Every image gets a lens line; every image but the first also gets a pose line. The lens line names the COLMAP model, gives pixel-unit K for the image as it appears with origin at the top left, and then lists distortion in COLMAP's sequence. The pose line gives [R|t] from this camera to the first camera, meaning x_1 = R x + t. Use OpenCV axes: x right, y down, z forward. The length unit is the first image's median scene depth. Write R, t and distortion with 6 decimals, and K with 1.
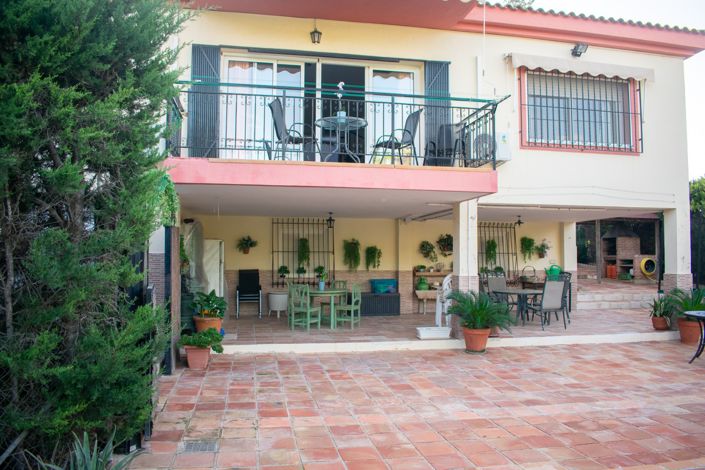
lens RADIAL K [[560.9, 0, 355.6], [0, 560.9, 225.0], [0, 0, 1]] dist [-0.077262, 0.003332]
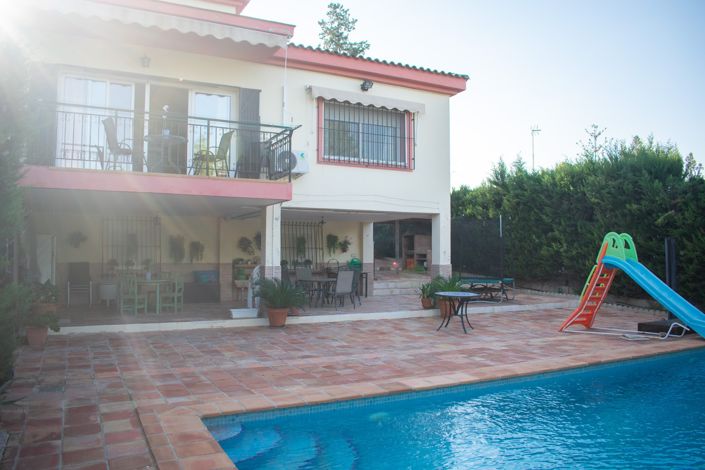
lens RADIAL K [[587.5, 0, 365.6], [0, 587.5, 228.7], [0, 0, 1]] dist [-0.091197, 0.004708]
pose [[0.958829, 0.010580, 0.283787, 0.030931], [-0.015112, 0.999791, 0.013785, -0.011577], [-0.283581, -0.017506, 0.958788, -0.283891]]
